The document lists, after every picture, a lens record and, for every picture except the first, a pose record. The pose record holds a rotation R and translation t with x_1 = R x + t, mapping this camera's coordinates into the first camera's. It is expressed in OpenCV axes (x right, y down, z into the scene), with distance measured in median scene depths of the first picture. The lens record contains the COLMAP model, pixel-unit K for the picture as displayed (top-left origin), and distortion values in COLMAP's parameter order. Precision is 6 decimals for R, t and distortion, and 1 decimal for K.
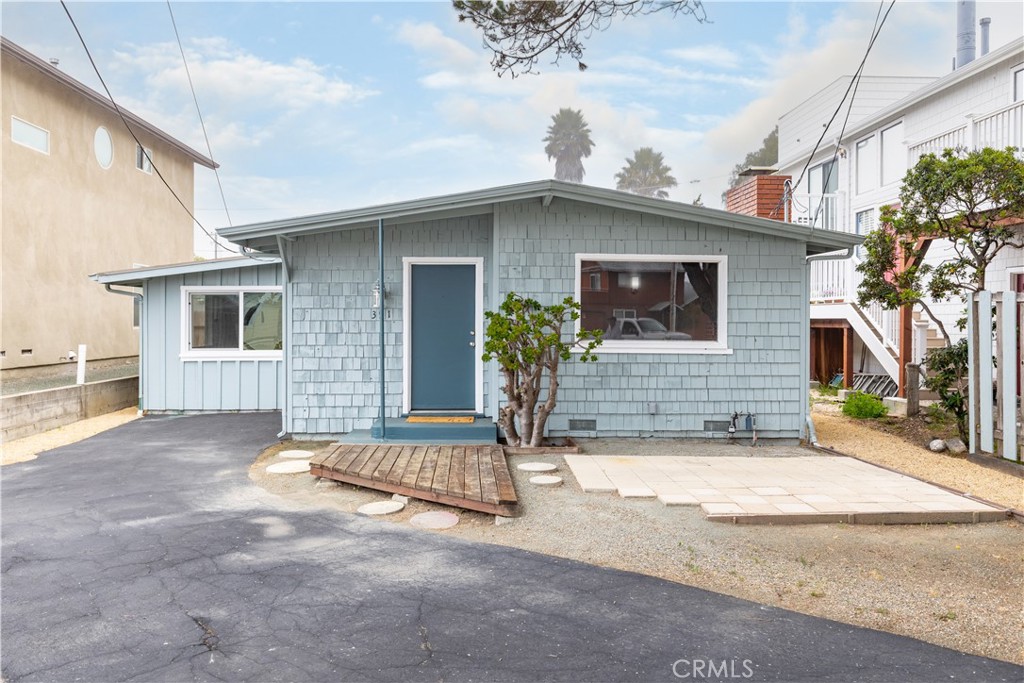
lens RADIAL K [[839.2, 0, 520.5], [0, 839.2, 319.0], [0, 0, 1]] dist [0.004953, -0.001801]
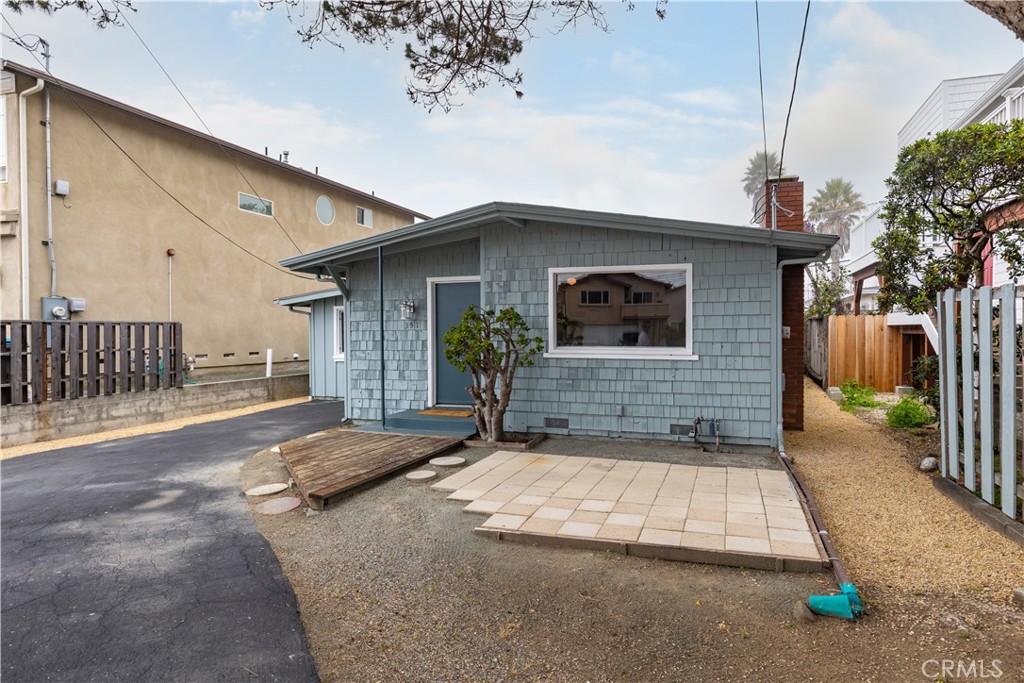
lens RADIAL K [[625.5, 0, 529.2], [0, 625.5, 335.6], [0, 0, 1]] dist [0.002201, 0.000605]
pose [[0.931347, -0.005219, -0.364096, 0.327919], [0.008623, 0.999933, 0.007725, 0.004149], [0.364031, -0.010334, 0.931329, 0.212879]]
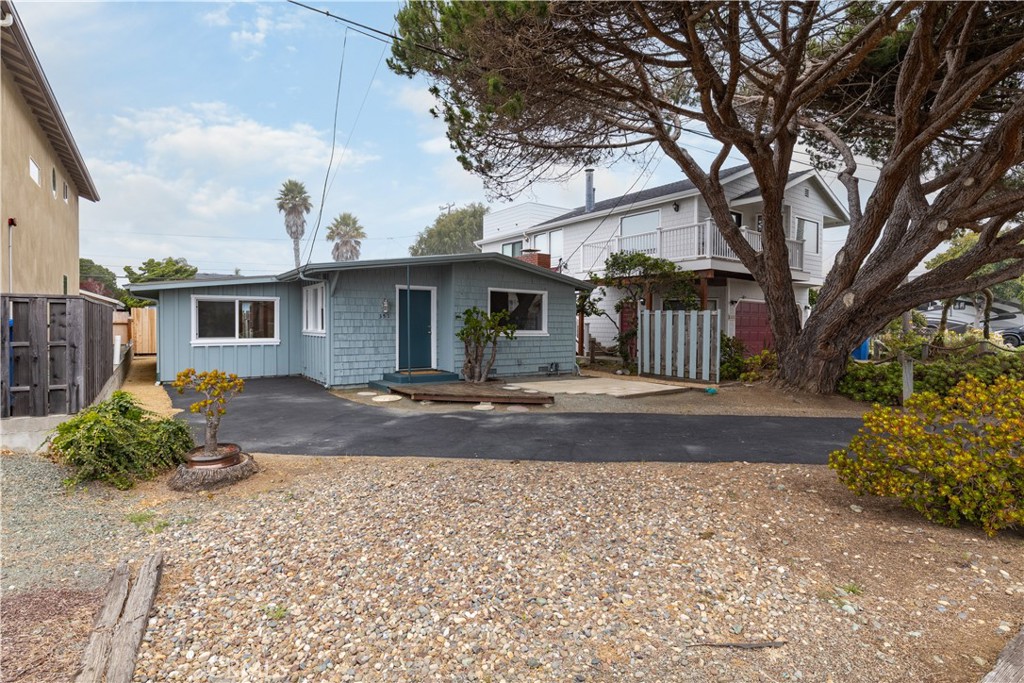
lens RADIAL K [[514.5, 0, 537.9], [0, 514.5, 335.1], [0, 0, 1]] dist [-0.001580, -0.000474]
pose [[0.823863, -0.008797, 0.566721, -0.521626], [-0.007120, 0.999640, 0.025868, 0.004122], [-0.566745, -0.025346, 0.823504, -0.092841]]
